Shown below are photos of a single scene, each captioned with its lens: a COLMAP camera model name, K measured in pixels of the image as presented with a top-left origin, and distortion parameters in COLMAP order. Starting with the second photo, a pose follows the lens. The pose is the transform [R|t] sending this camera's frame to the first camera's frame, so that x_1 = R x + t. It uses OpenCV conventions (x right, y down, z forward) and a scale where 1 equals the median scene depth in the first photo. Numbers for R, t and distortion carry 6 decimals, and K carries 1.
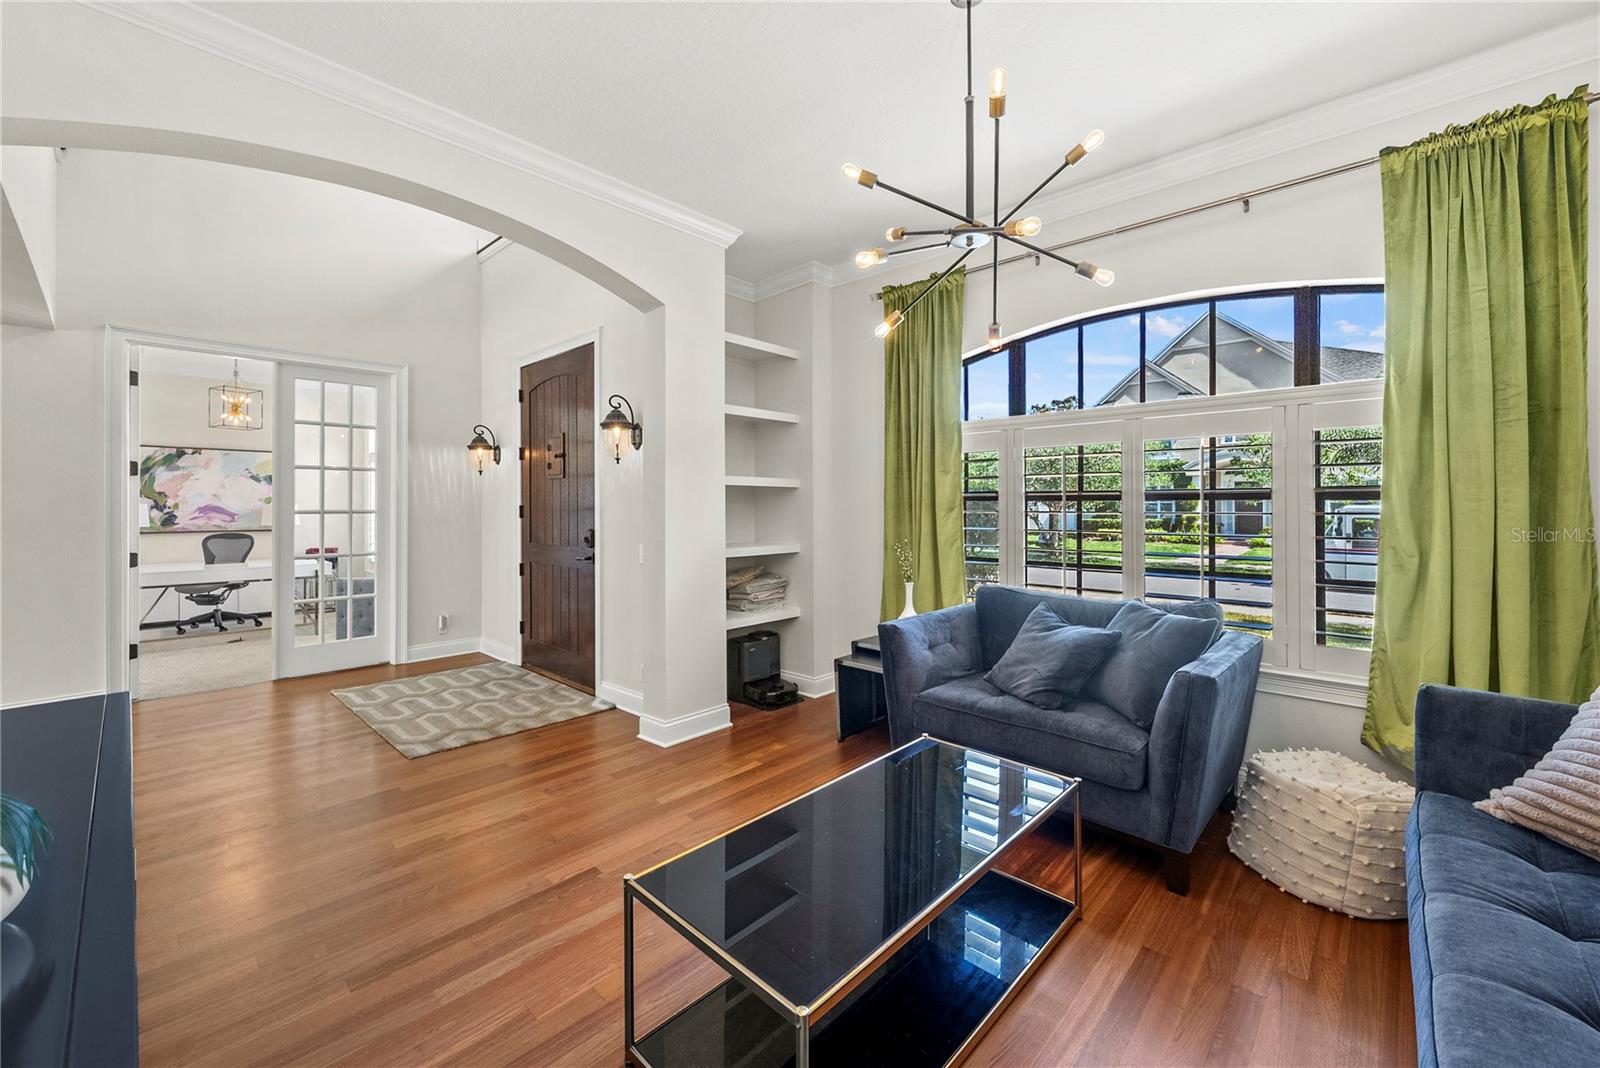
lens RADIAL K [[636.5, 0, 803.5], [0, 636.5, 503.6], [0, 0, 1]] dist [-0.002688, 0.000205]
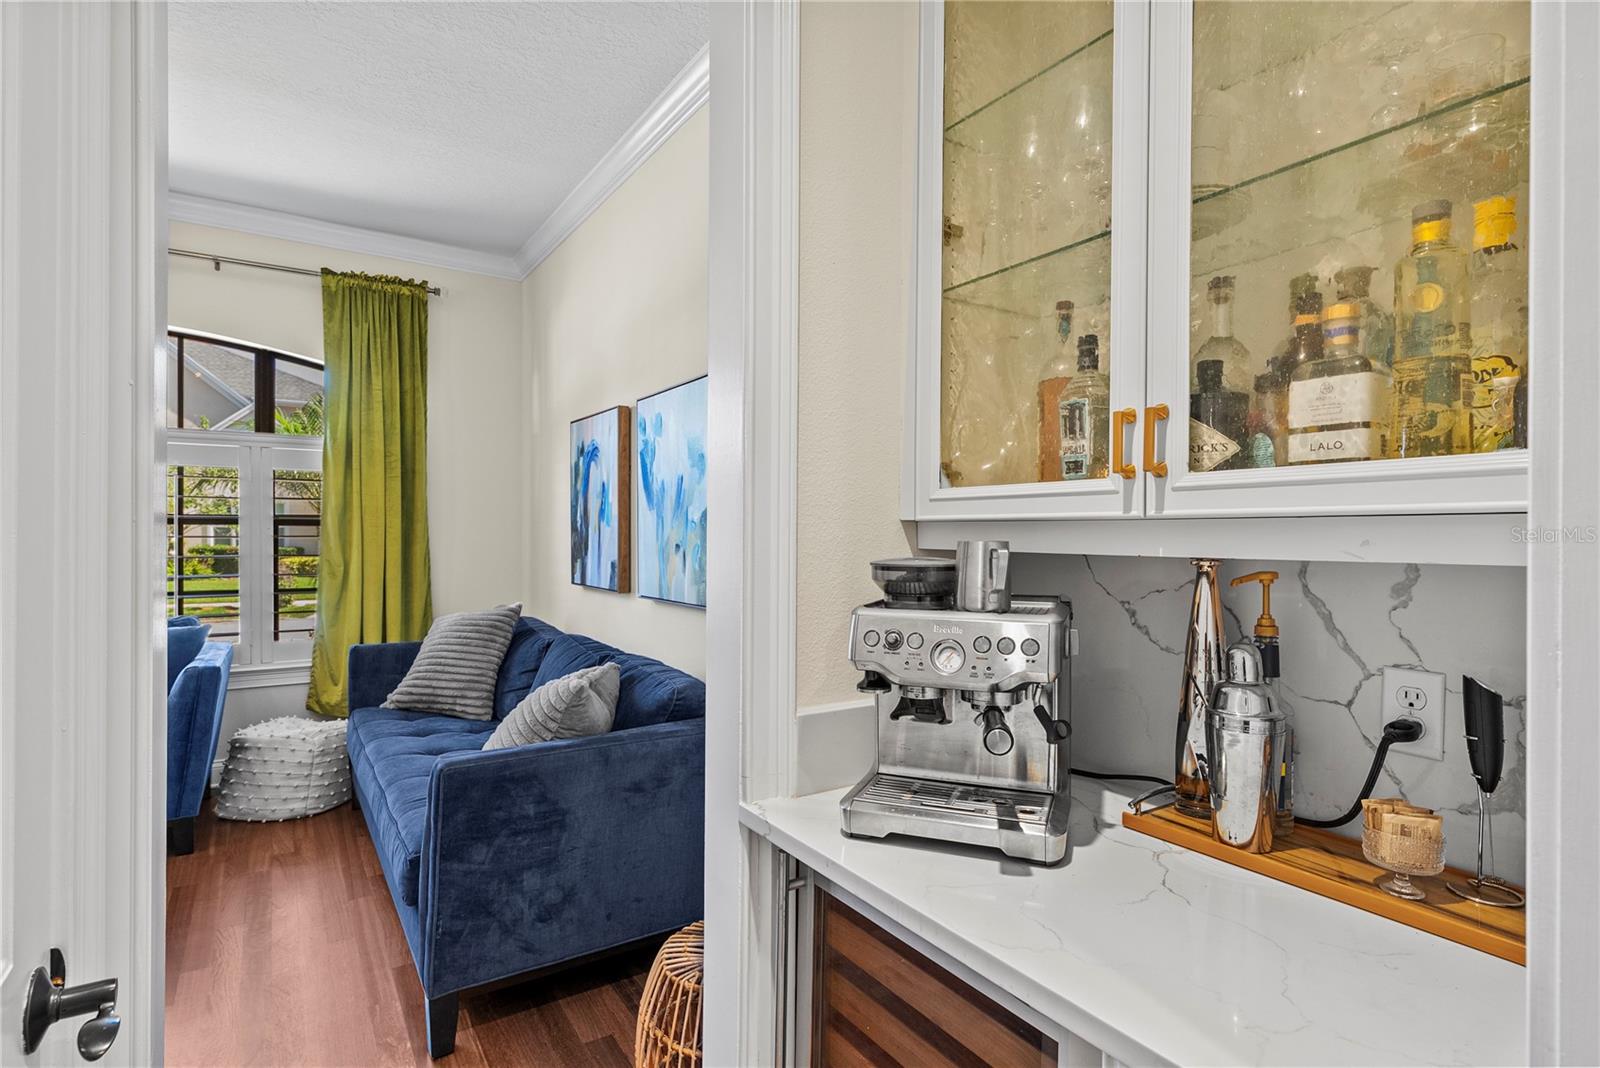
lens RADIAL K [[818.6, 0, 801.7], [0, 818.6, 535.7], [0, 0, 1]] dist [0.004662, 0.001102]
pose [[0.242674, -0.000387, 0.970108, -0.601802], [-0.006727, 0.999975, 0.002082, 0.005258], [-0.970085, -0.007031, 0.242665, -0.470808]]
